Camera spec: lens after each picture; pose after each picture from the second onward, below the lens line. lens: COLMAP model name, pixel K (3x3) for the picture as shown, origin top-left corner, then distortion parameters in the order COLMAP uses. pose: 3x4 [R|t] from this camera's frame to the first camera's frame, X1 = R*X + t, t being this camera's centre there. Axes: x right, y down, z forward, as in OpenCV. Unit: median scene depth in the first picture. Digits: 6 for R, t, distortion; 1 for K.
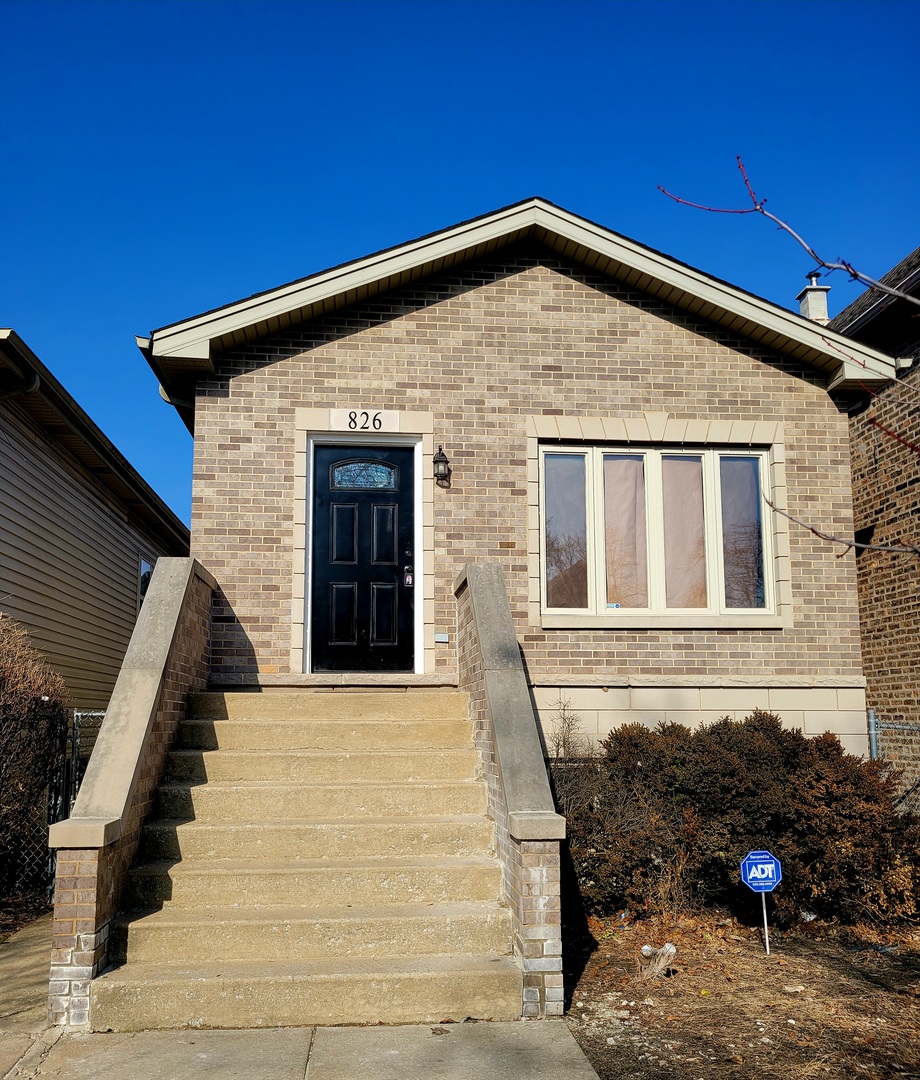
lens RADIAL K [[951.1, 0, 458.0], [0, 951.1, 546.6], [0, 0, 1]] dist [0.048160, -0.027513]
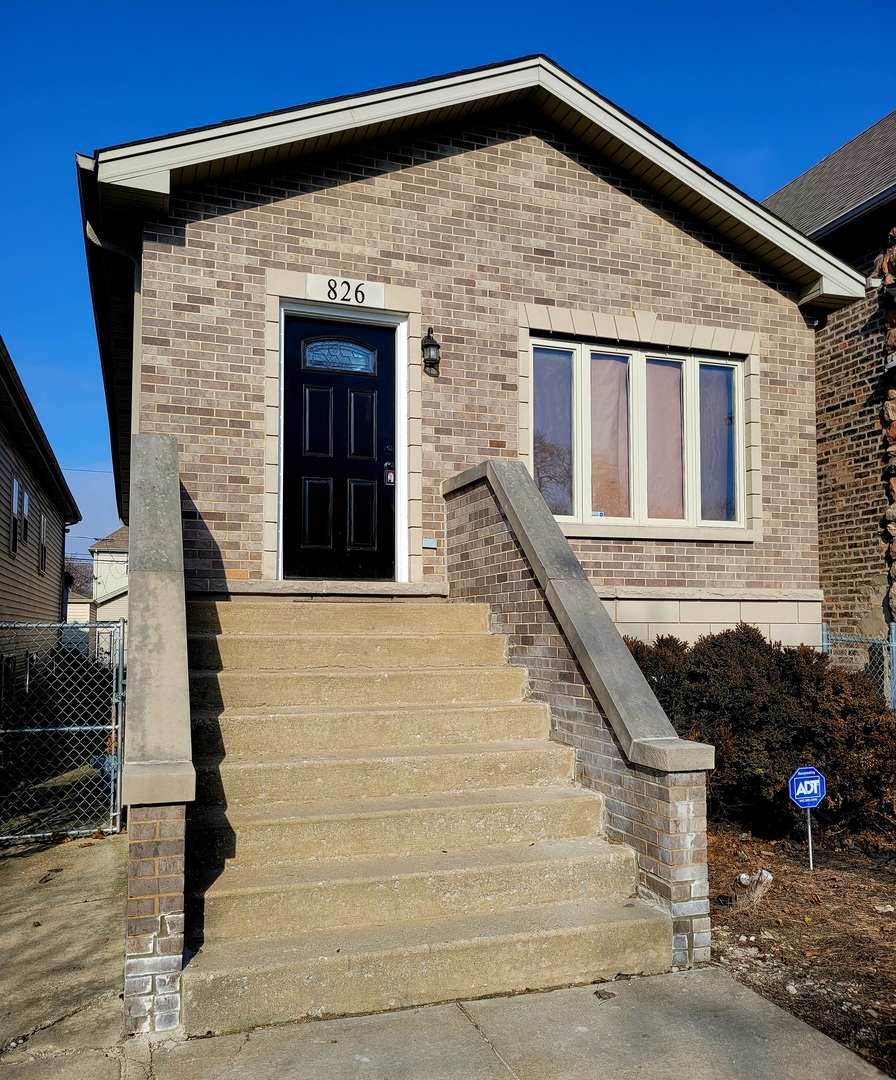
lens RADIAL K [[918.7, 0, 451.0], [0, 918.7, 536.3], [0, 0, 1]] dist [0.040949, -0.016669]
pose [[0.969070, 0.026385, 0.245373, -0.209806], [-0.046176, 0.996095, 0.075255, 0.022579], [-0.242429, -0.084257, 0.966503, 0.151945]]
